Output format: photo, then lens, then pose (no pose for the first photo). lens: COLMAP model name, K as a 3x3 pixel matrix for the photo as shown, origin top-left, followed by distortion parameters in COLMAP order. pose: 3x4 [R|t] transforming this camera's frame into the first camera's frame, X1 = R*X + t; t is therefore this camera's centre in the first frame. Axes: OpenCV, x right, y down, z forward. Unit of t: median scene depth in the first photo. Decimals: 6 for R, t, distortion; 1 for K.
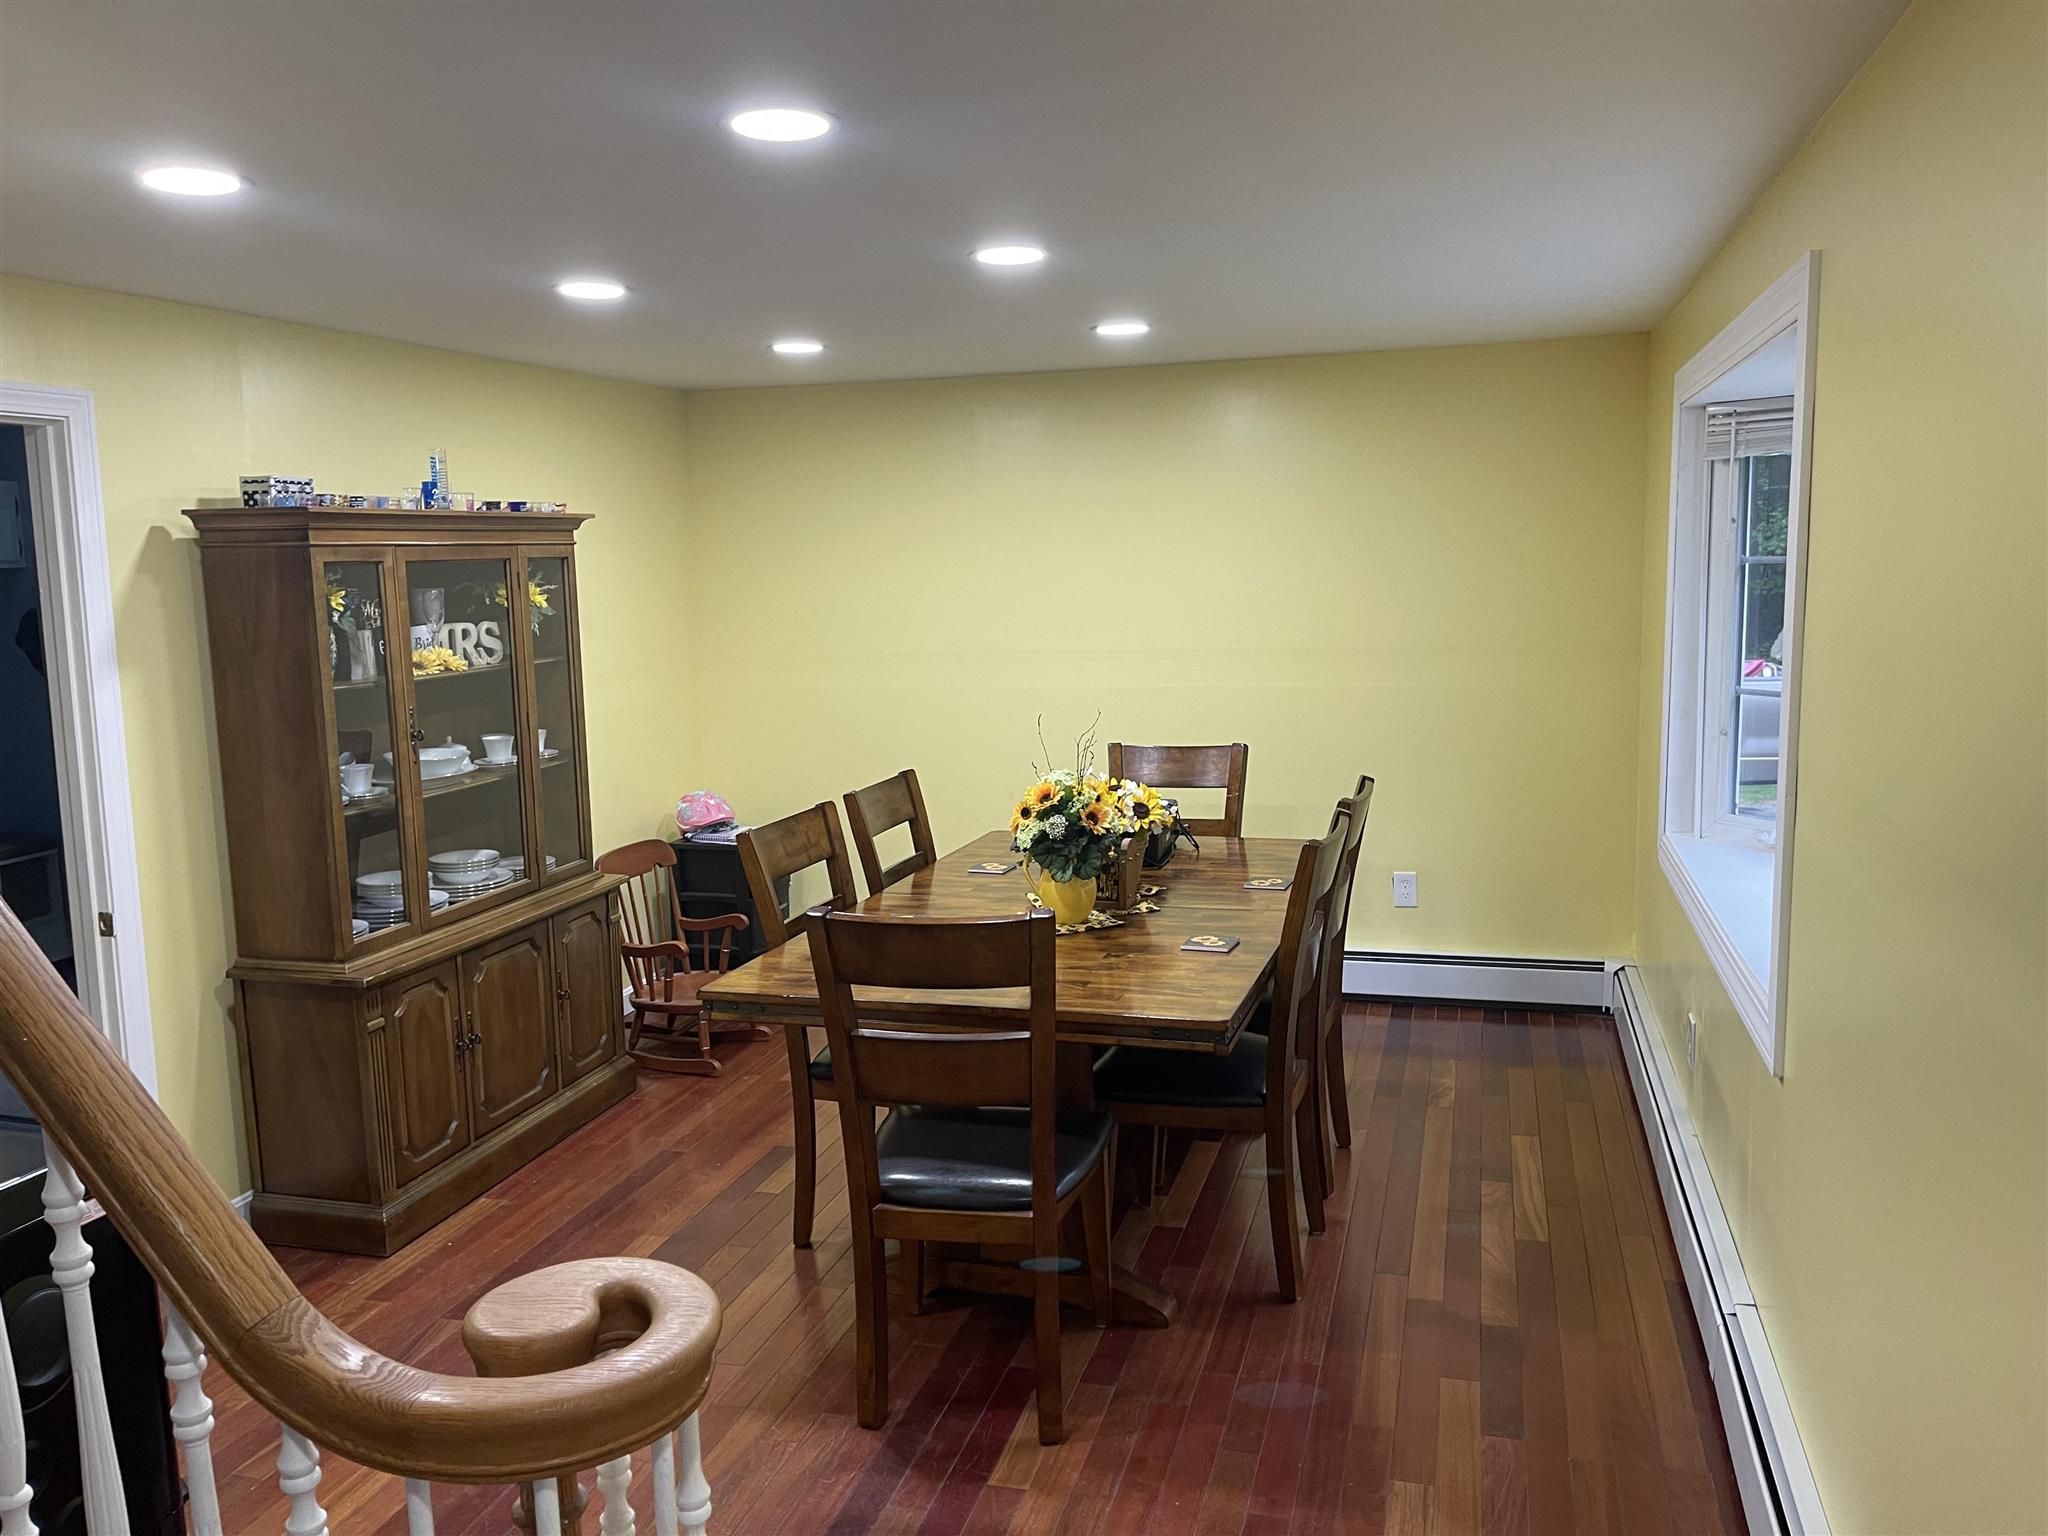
lens RADIAL K [[1563.5, 0, 1028.9], [0, 1563.5, 767.5], [0, 0, 1]] dist [0.074272, -0.085078]
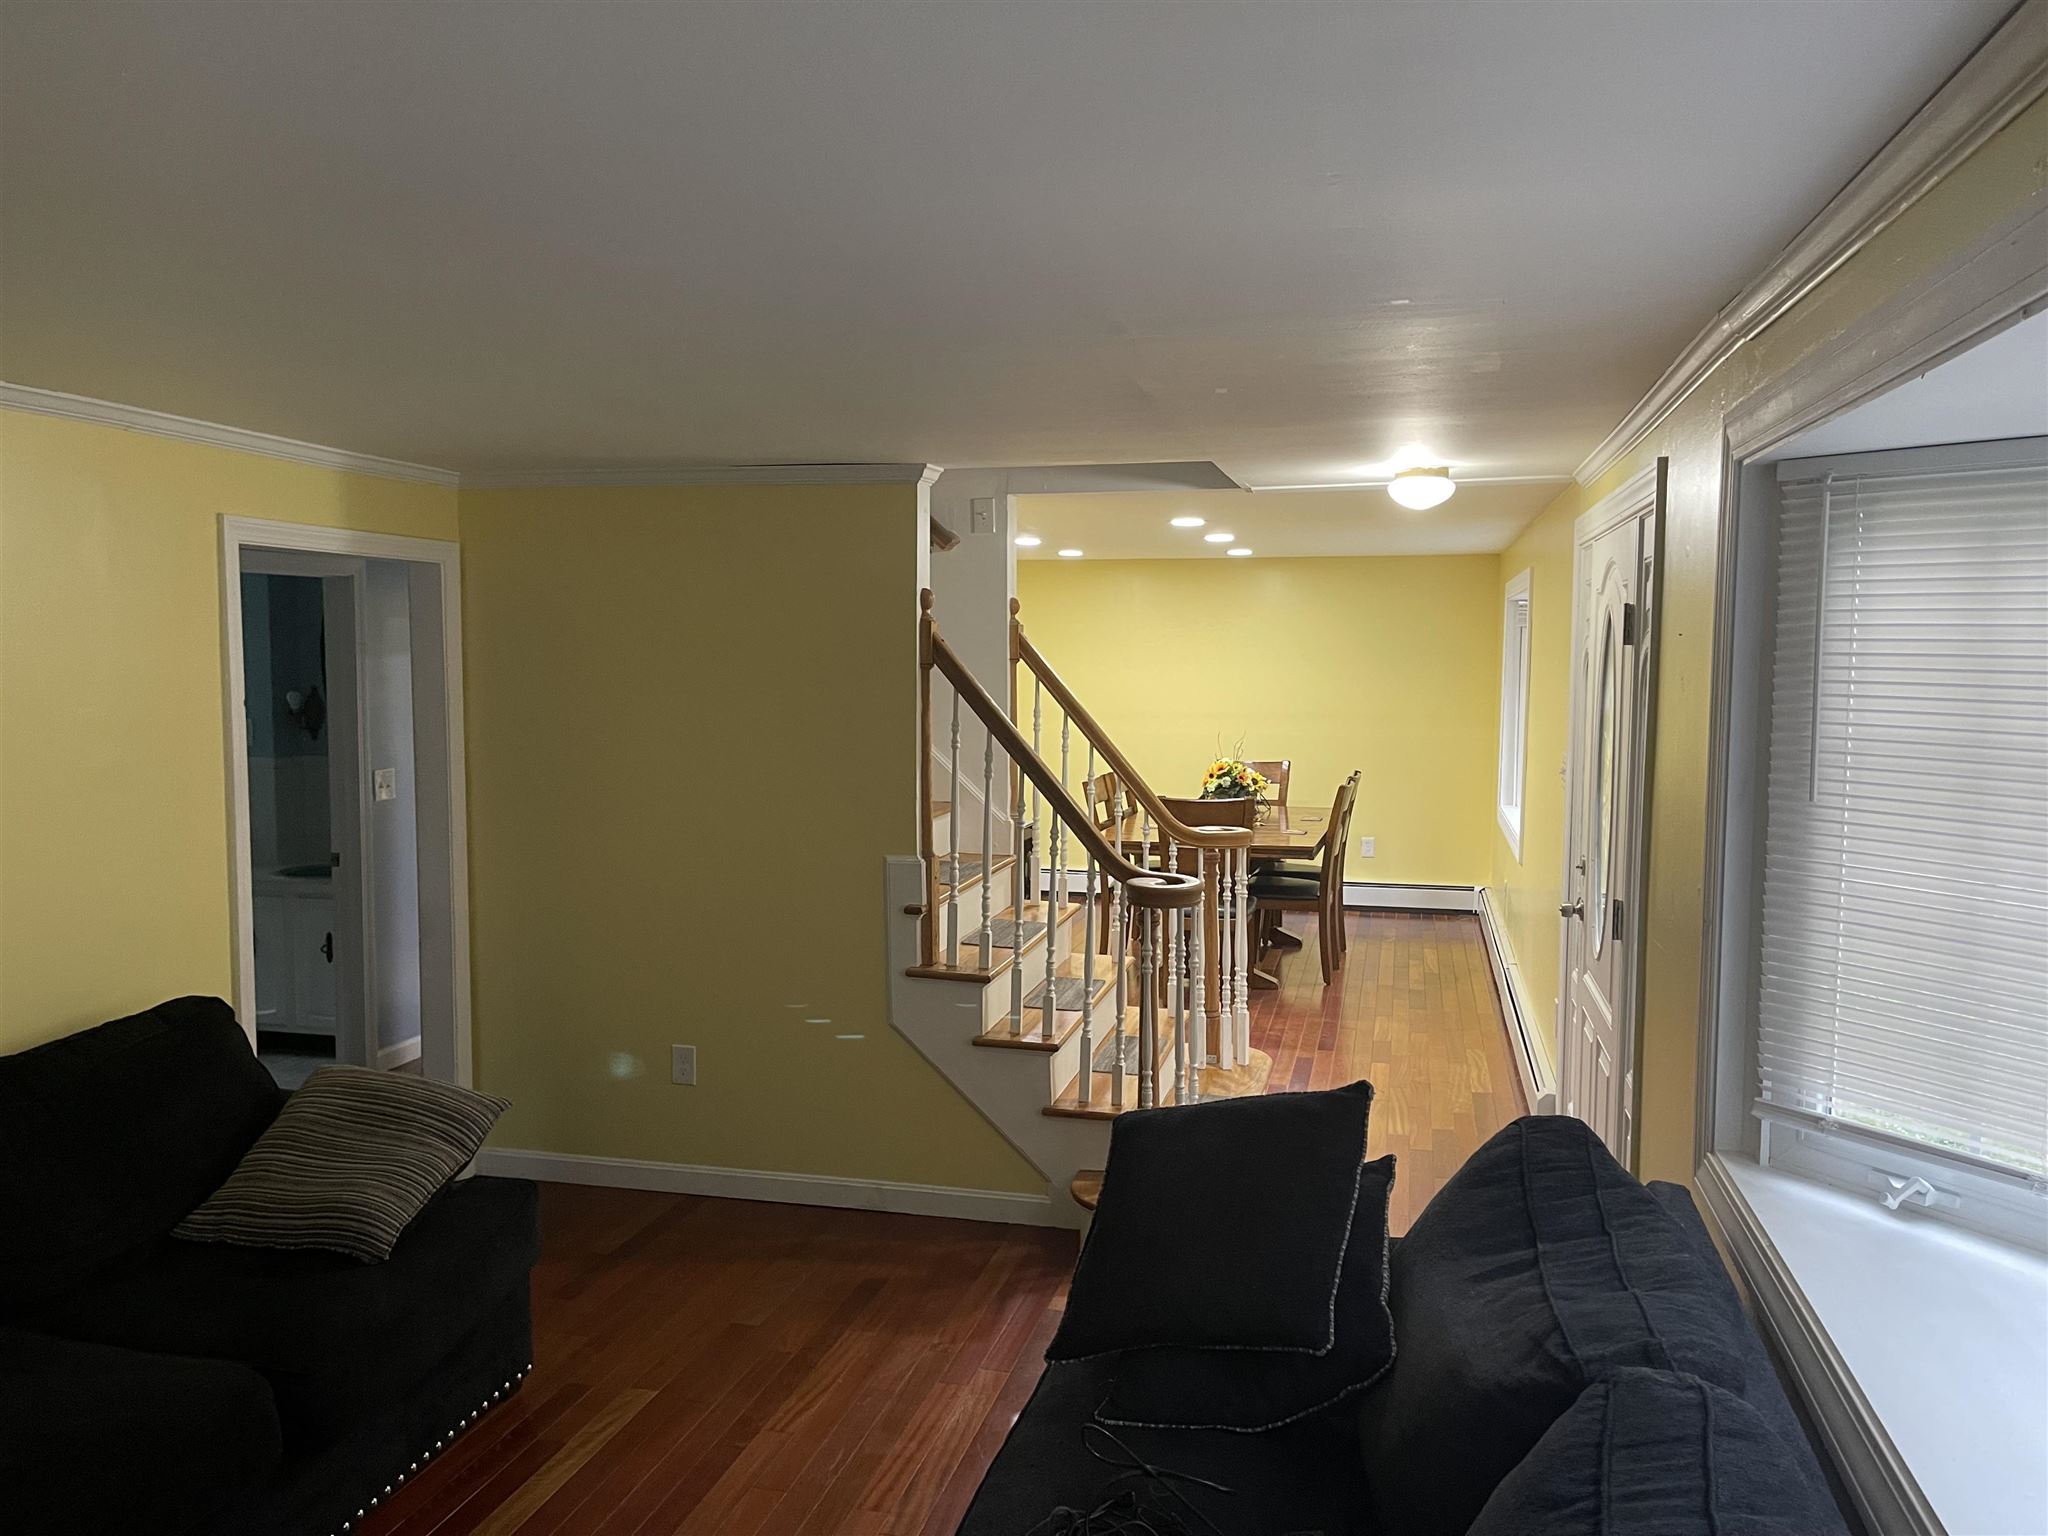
lens RADIAL K [[1563.5, 0, 1028.9], [0, 1563.5, 767.5], [0, 0, 1]] dist [0.074272, -0.085078]
pose [[0.998575, 0.023277, 0.048017, -0.289146], [-0.020485, 0.998115, -0.057844, 0.118439], [-0.049273, 0.056778, 0.997170, -0.953933]]
